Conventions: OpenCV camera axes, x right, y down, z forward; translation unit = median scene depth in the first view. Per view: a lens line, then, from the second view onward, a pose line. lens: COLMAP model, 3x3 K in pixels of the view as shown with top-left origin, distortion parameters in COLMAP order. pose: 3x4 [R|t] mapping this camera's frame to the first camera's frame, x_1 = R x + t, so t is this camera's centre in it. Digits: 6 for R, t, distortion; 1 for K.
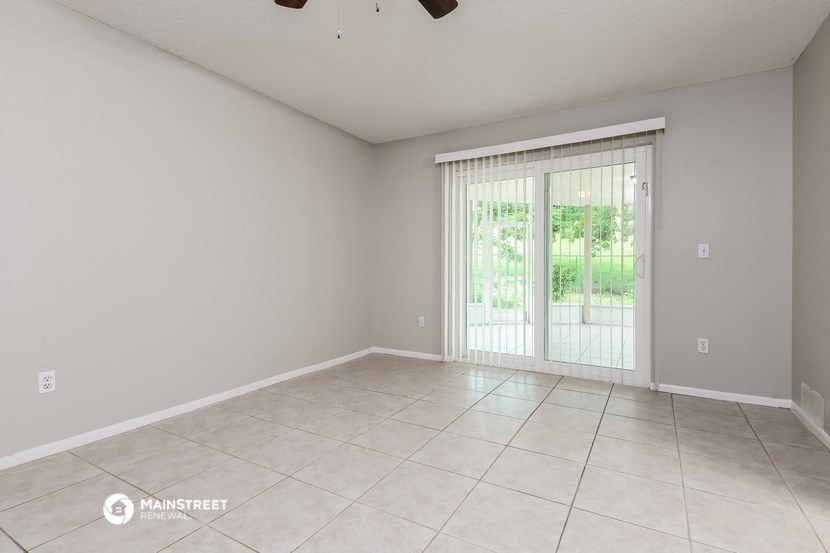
lens RADIAL K [[387.2, 0, 420.5], [0, 387.2, 268.5], [0, 0, 1]] dist [0.076682, -0.057413]
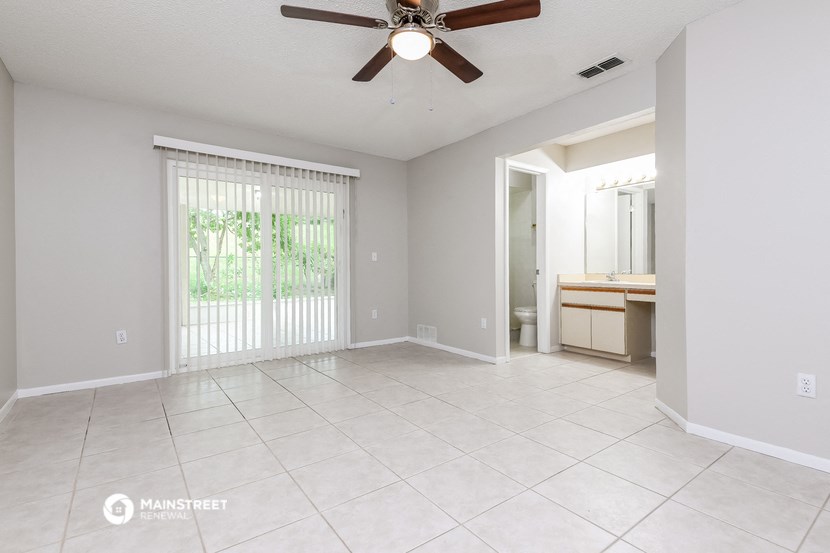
lens RADIAL K [[387.2, 0, 420.5], [0, 387.2, 268.5], [0, 0, 1]] dist [0.076682, -0.057413]
pose [[0.414013, -0.006953, 0.910245, -0.608476], [0.007639, 0.999962, 0.004163, -0.001442], [-0.910239, 0.005230, 0.414050, 0.140352]]
